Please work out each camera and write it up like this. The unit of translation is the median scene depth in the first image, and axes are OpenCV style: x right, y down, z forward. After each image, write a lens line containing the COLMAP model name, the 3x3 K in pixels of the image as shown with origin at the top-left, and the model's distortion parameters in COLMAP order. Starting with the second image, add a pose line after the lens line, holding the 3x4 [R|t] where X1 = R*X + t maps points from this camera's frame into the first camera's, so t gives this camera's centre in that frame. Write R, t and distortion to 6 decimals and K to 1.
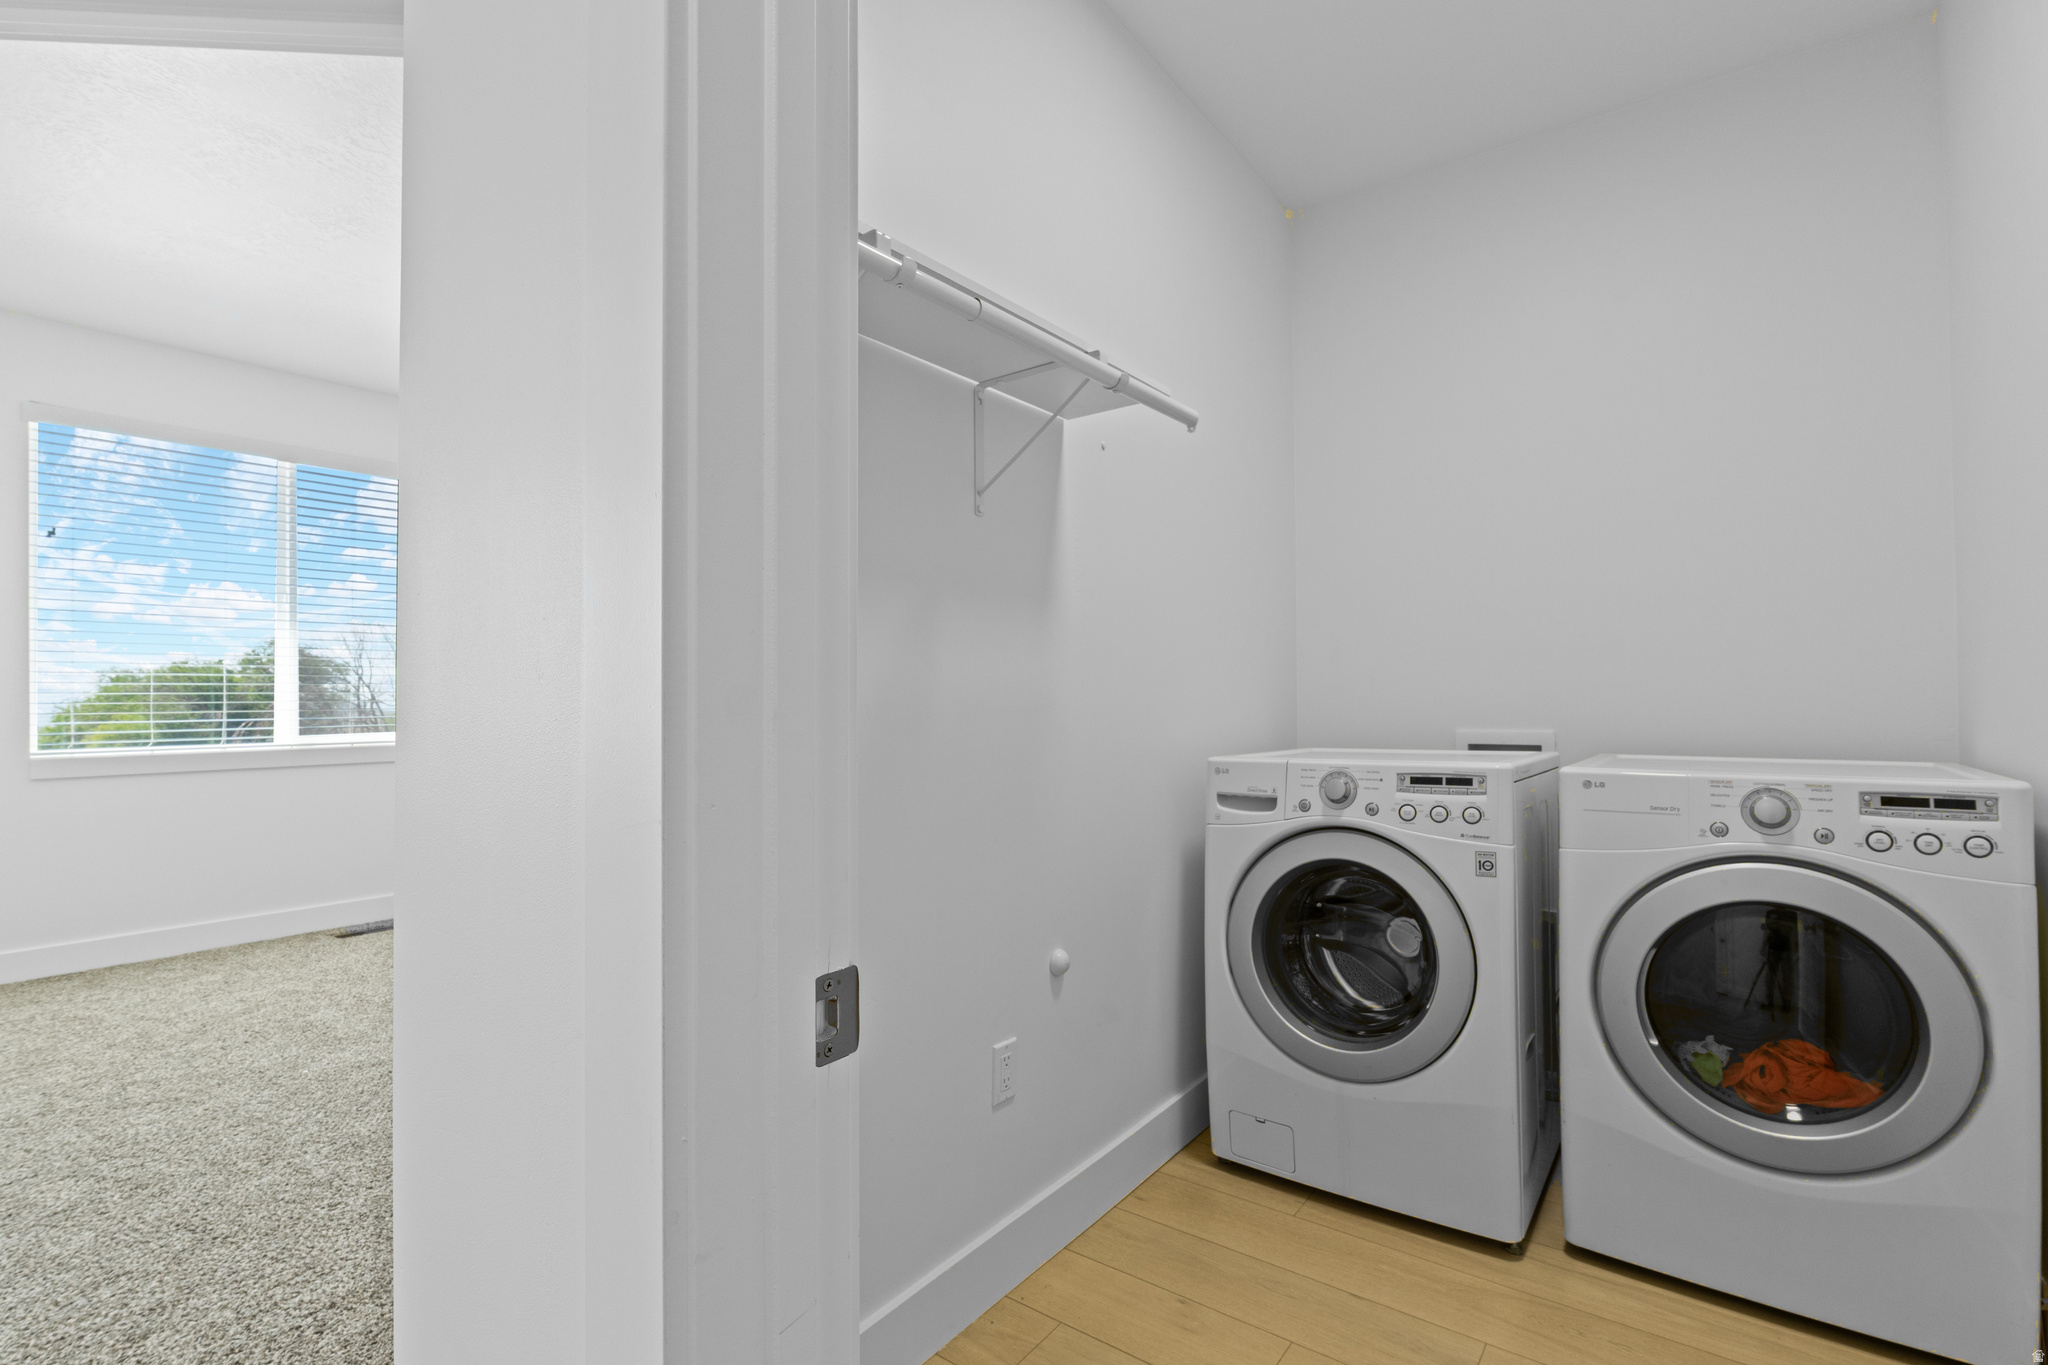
lens RADIAL K [[941.4, 0, 1024.0], [0, 941.4, 682.5], [0, 0, 1]] dist [-0.002854, -0.000547]
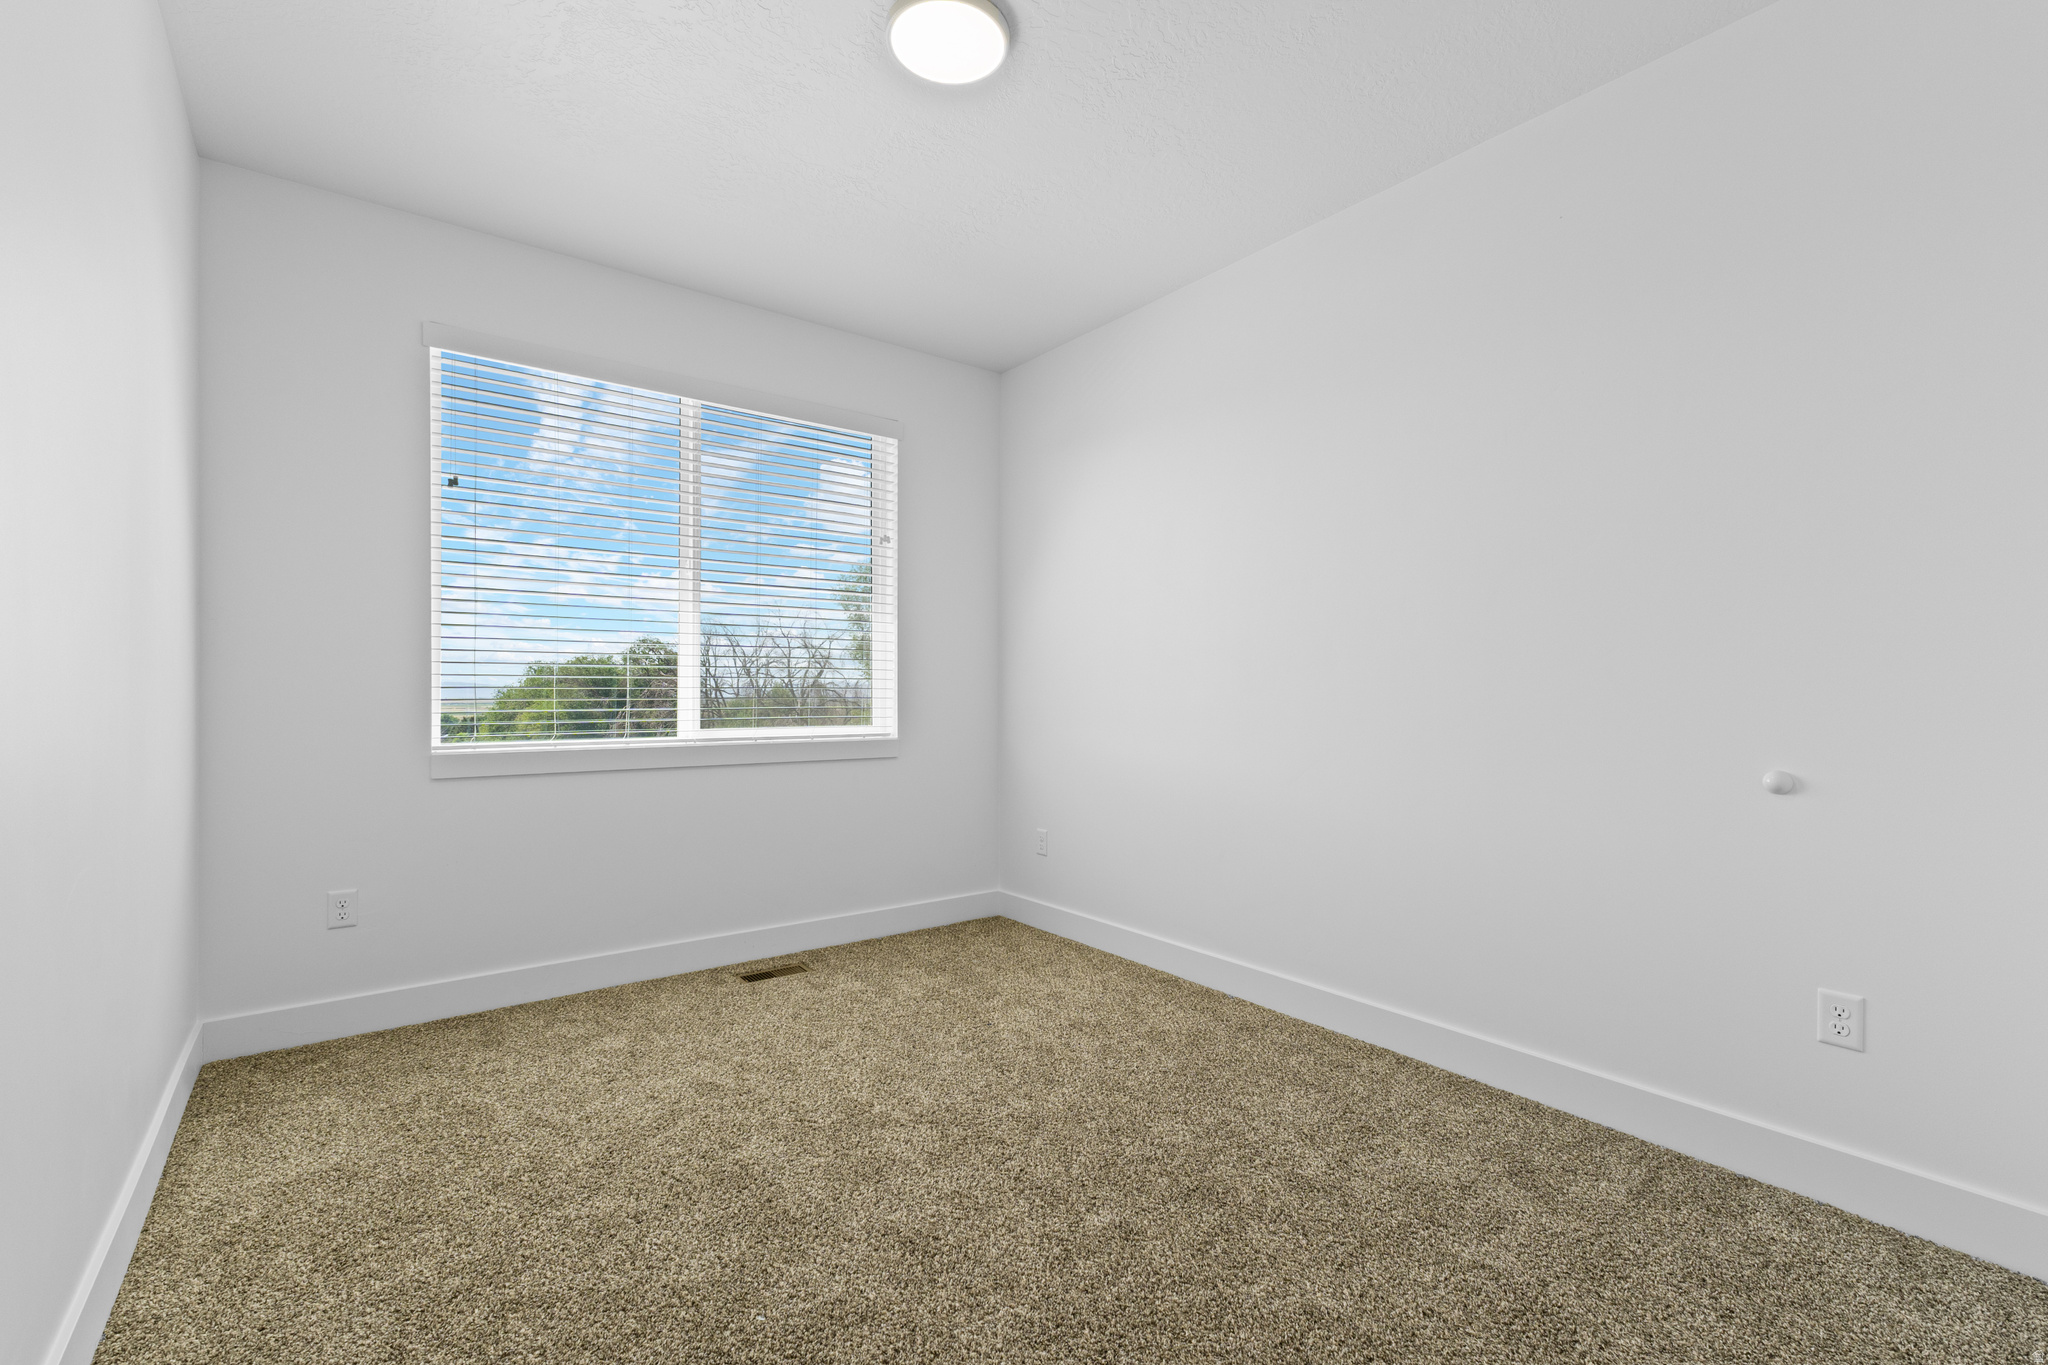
lens RADIAL K [[872.4, 0, 1024.0], [0, 872.4, 682.5], [0, 0, 1]] dist [0.002613, 0.000232]
pose [[0.965660, 0.007923, -0.259690, -0.337123], [-0.006708, 0.999962, 0.005566, 0.010007], [0.259724, -0.003633, 0.965676, 0.372557]]
